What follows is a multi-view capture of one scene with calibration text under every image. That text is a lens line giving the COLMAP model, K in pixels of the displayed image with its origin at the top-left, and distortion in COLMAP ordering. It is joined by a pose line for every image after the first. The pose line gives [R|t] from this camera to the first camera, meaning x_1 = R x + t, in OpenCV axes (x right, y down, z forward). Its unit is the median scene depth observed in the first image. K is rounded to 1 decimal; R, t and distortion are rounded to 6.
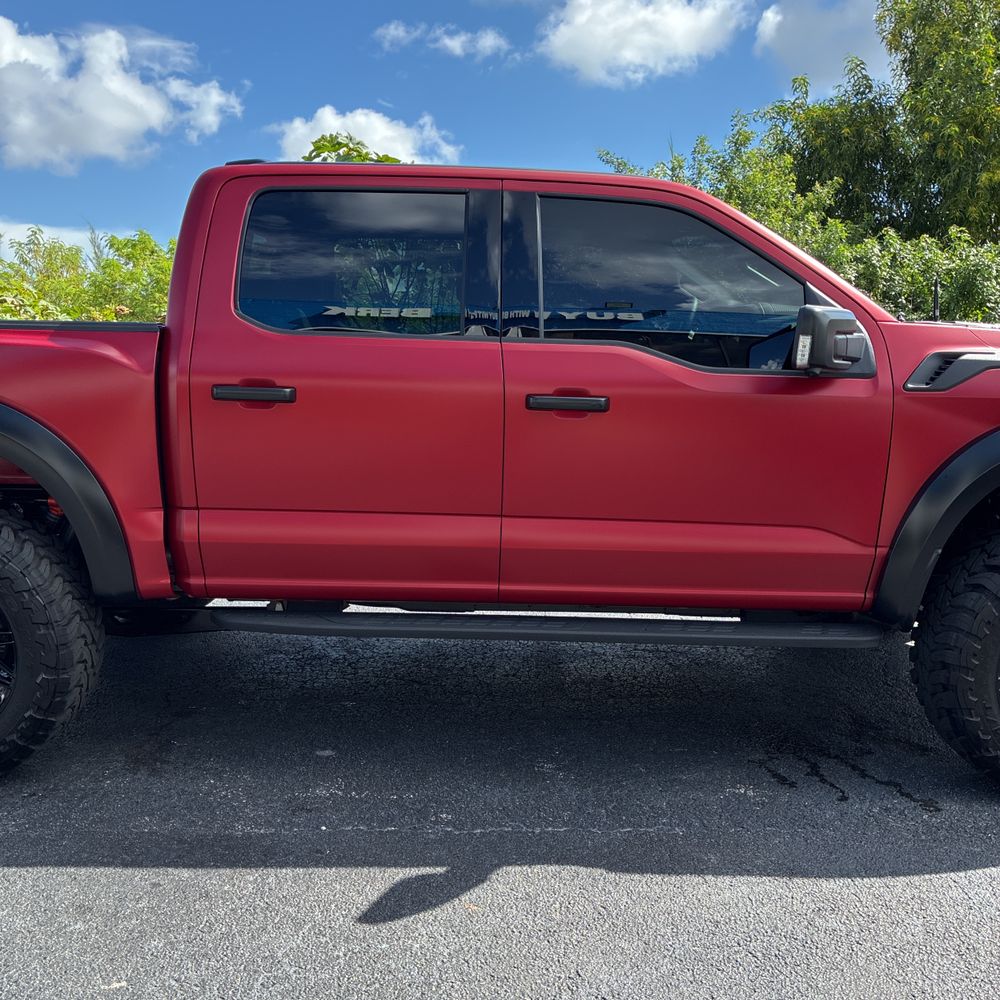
lens RADIAL K [[1017.1, 0, 496.3], [0, 1017.1, 494.9], [0, 0, 1]] dist [0.020177, 0.000000]
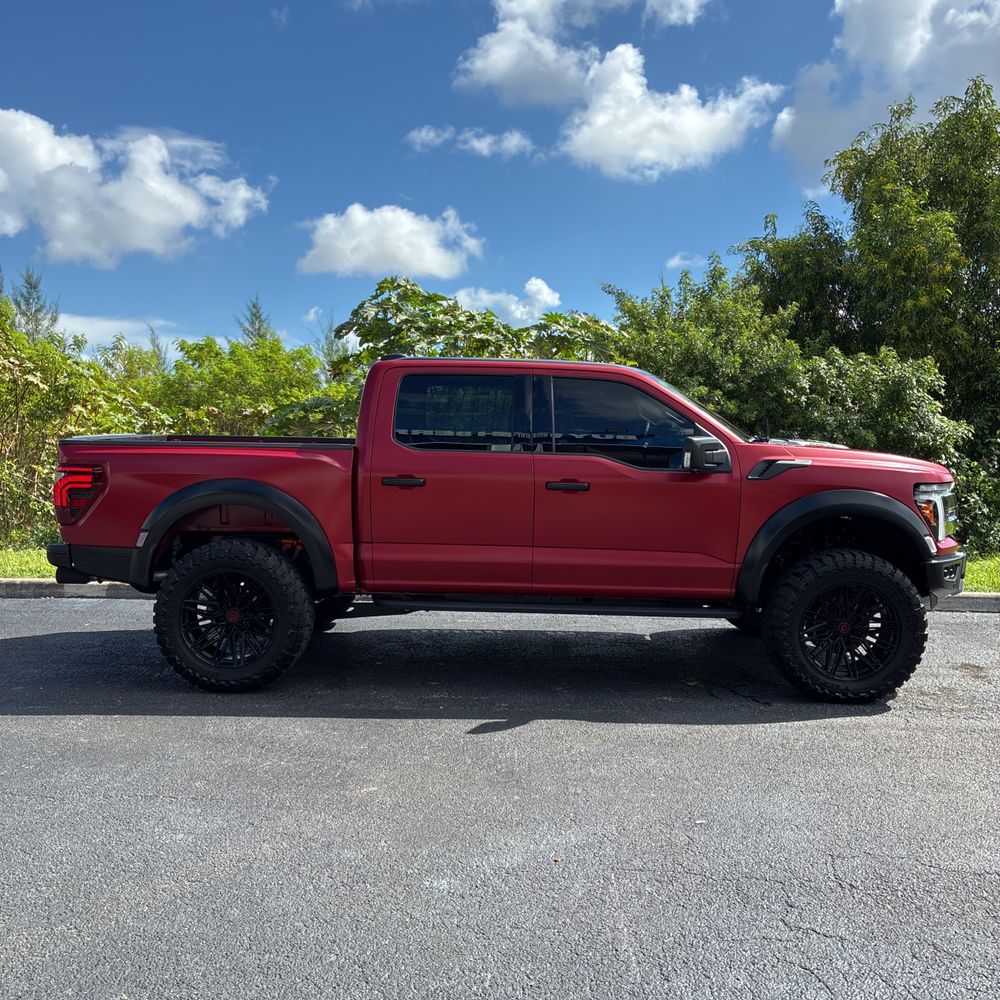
lens RADIAL K [[1017.1, 0, 495.7], [0, 1017.1, 496.0], [0, 0, 1]] dist [0.020177, 0.000000]
pose [[0.999838, -0.000982, -0.017991, -0.008037], [-0.000448, 0.996847, -0.079347, 0.020369], [0.018012, 0.079342, 0.996685, -0.233070]]
